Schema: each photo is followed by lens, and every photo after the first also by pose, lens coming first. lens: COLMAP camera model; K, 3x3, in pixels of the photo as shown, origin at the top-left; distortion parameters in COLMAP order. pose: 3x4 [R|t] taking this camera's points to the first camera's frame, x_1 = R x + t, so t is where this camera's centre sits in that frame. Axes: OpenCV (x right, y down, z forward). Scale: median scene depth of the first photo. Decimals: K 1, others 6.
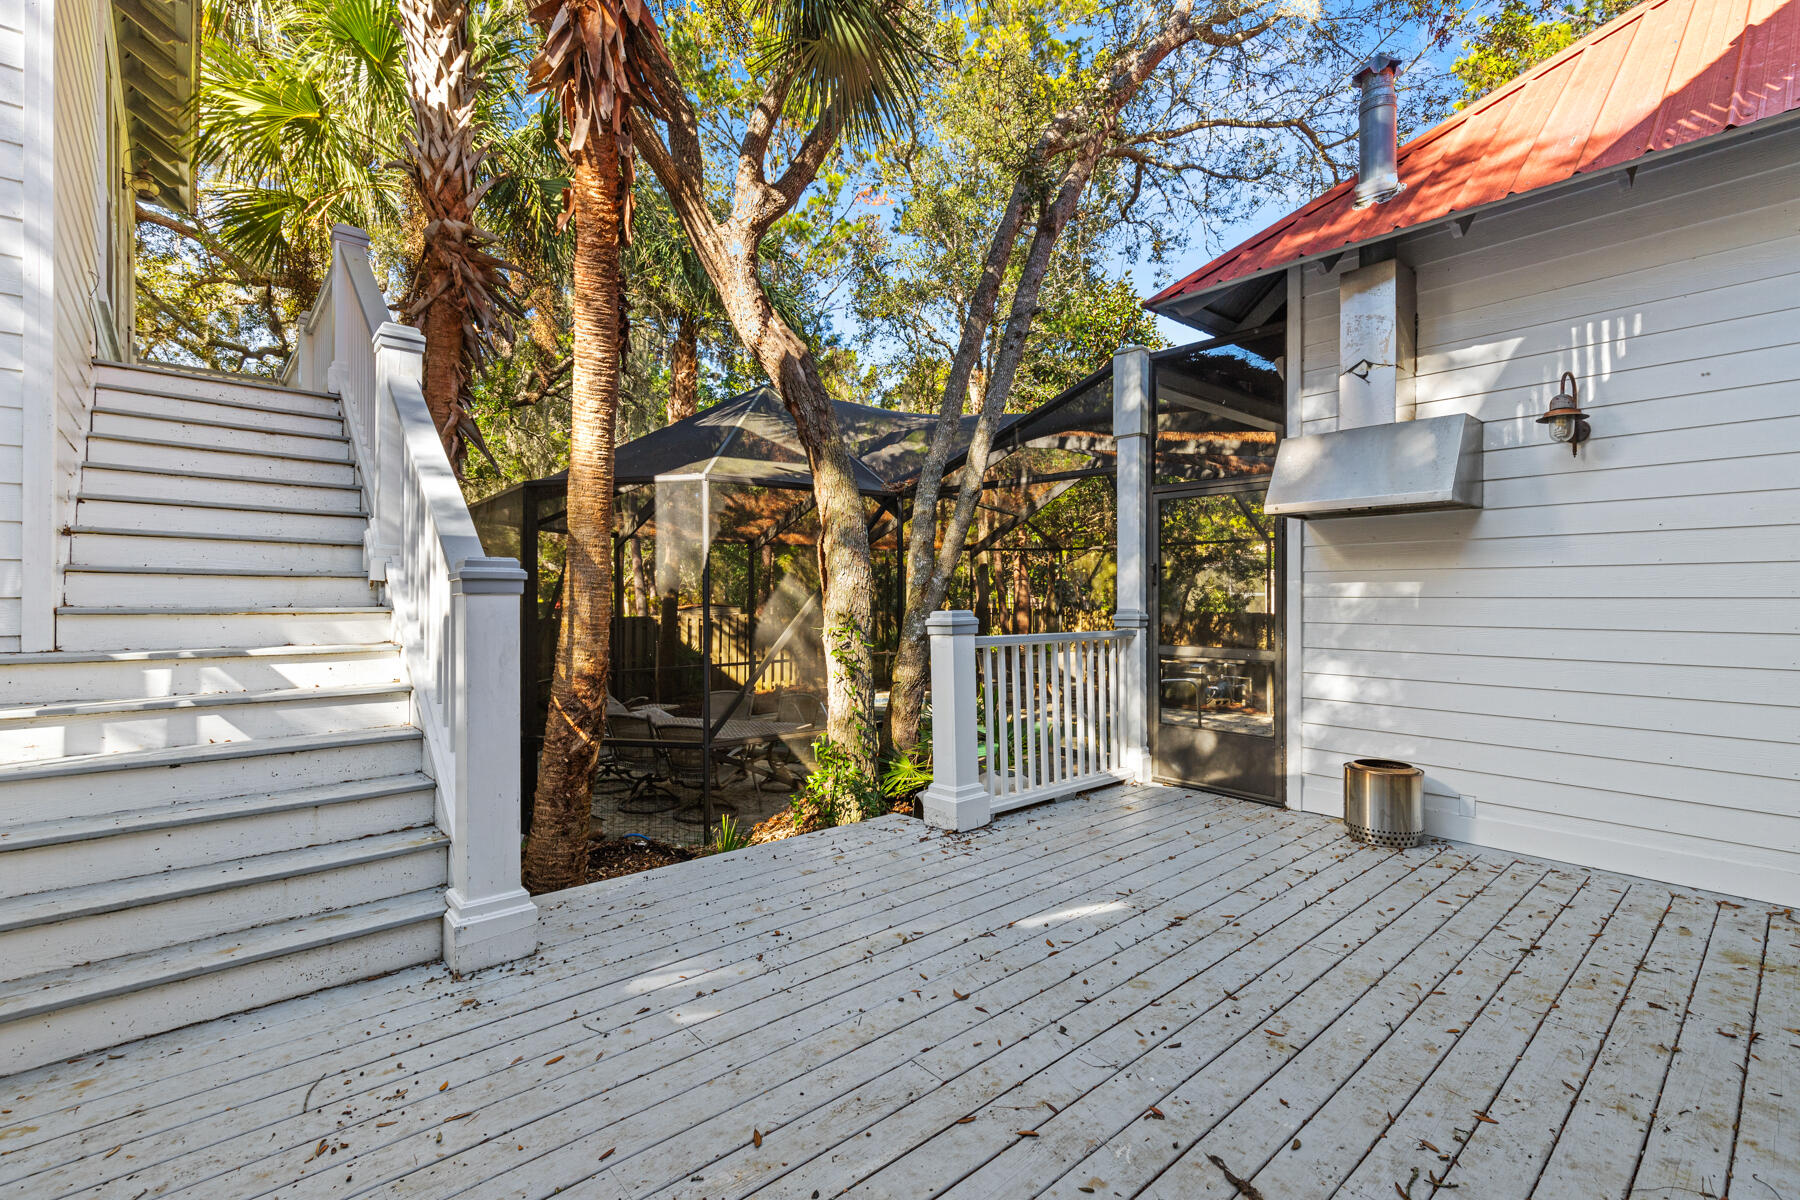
lens RADIAL K [[812.1, 0, 901.7], [0, 812.1, 601.5], [0, 0, 1]] dist [0.003270, -0.000588]
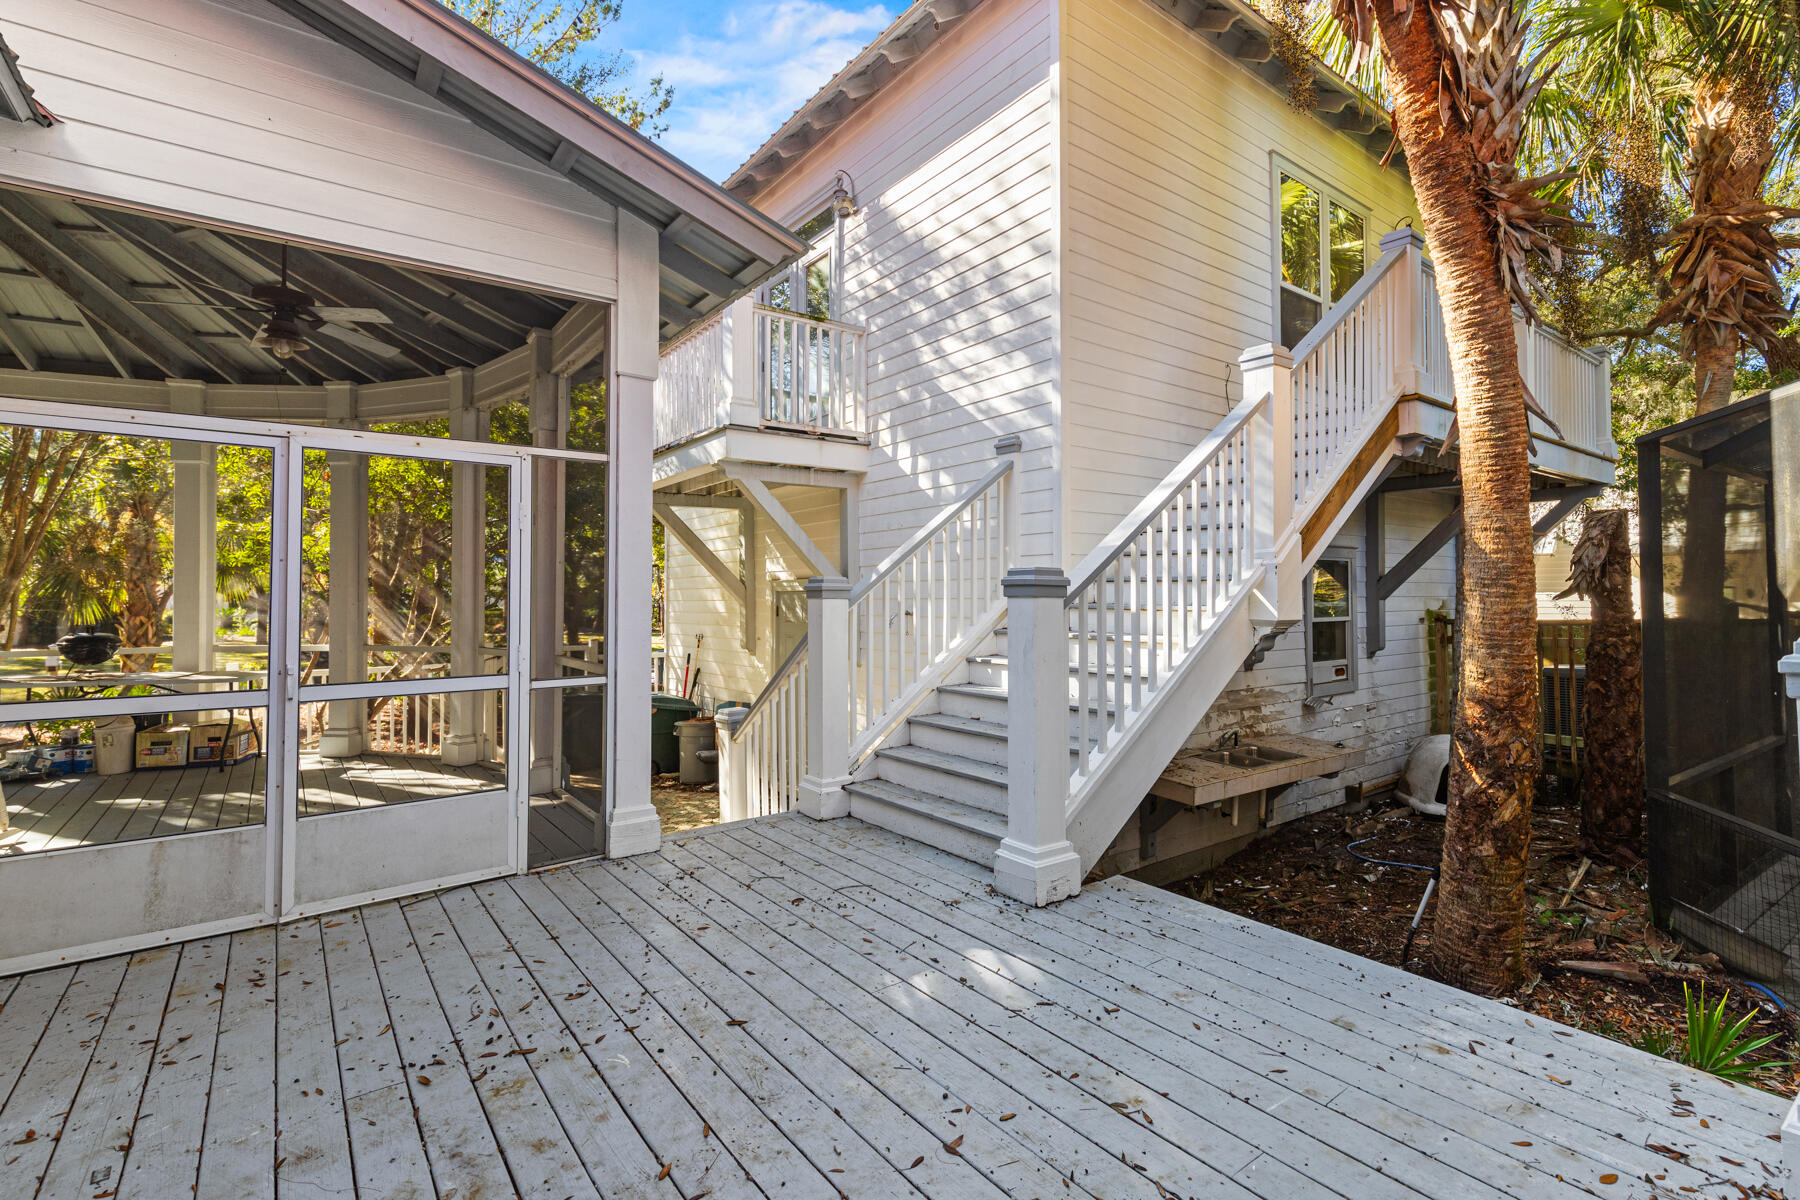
lens RADIAL K [[812.1, 0, 899.0], [0, 812.1, 586.1], [0, 0, 1]] dist [0.003270, -0.000588]
pose [[-0.069182, -0.007759, -0.997574, 0.729044], [-0.001095, 0.999970, -0.007702, -0.016341], [0.997603, 0.000560, -0.069189, 0.892441]]
